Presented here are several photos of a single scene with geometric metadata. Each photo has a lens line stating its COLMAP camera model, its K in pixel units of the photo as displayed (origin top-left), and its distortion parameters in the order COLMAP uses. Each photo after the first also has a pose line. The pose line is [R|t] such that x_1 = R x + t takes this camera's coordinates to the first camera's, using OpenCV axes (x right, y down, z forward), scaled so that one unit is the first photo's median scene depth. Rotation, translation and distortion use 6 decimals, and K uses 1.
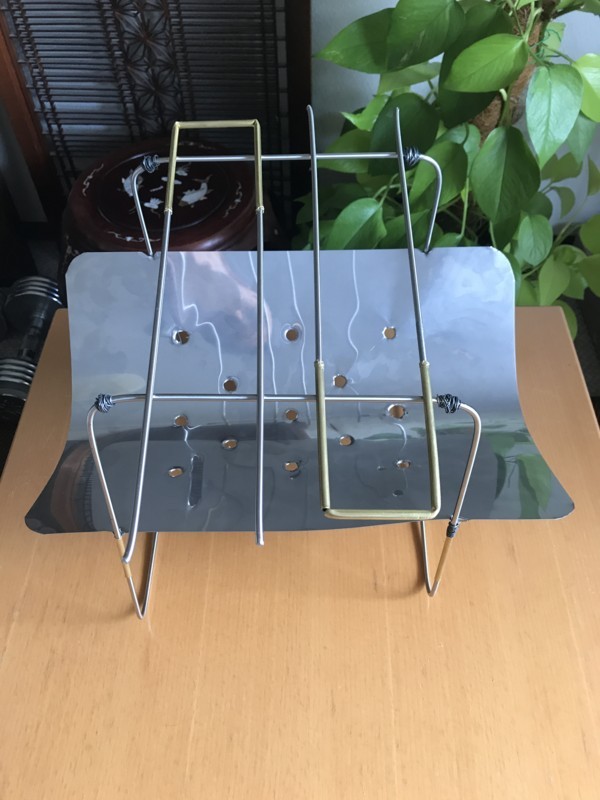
lens RADIAL K [[668.8, 0, 300.4], [0, 668.8, 401.8], [0, 0, 1]] dist [0.004993, 0.012545]
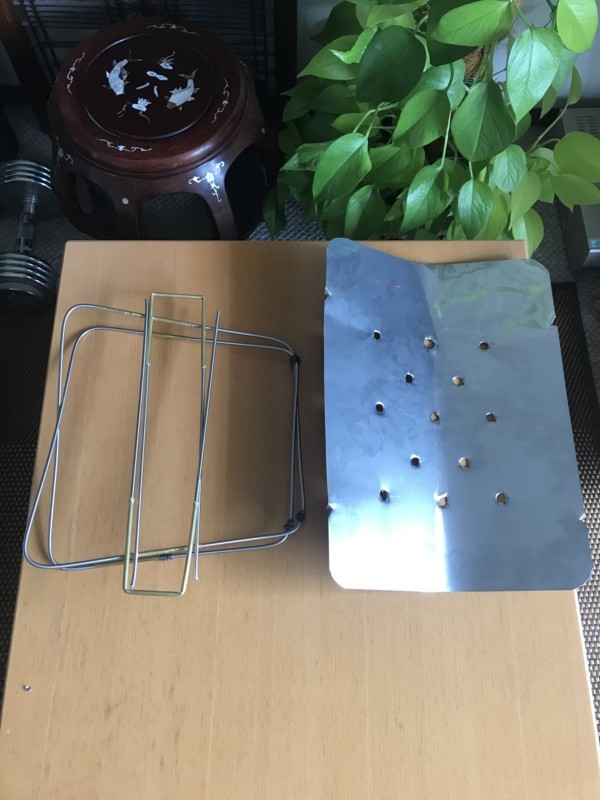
lens RADIAL K [[668.8, 0, 299.7], [0, 668.8, 397.6], [0, 0, 1]] dist [0.004993, 0.012545]
pose [[0.999336, -0.007769, 0.035593, -0.025388], [-0.002605, 0.959252, 0.282539, -0.192512], [-0.036337, -0.282444, 0.958595, -0.118233]]
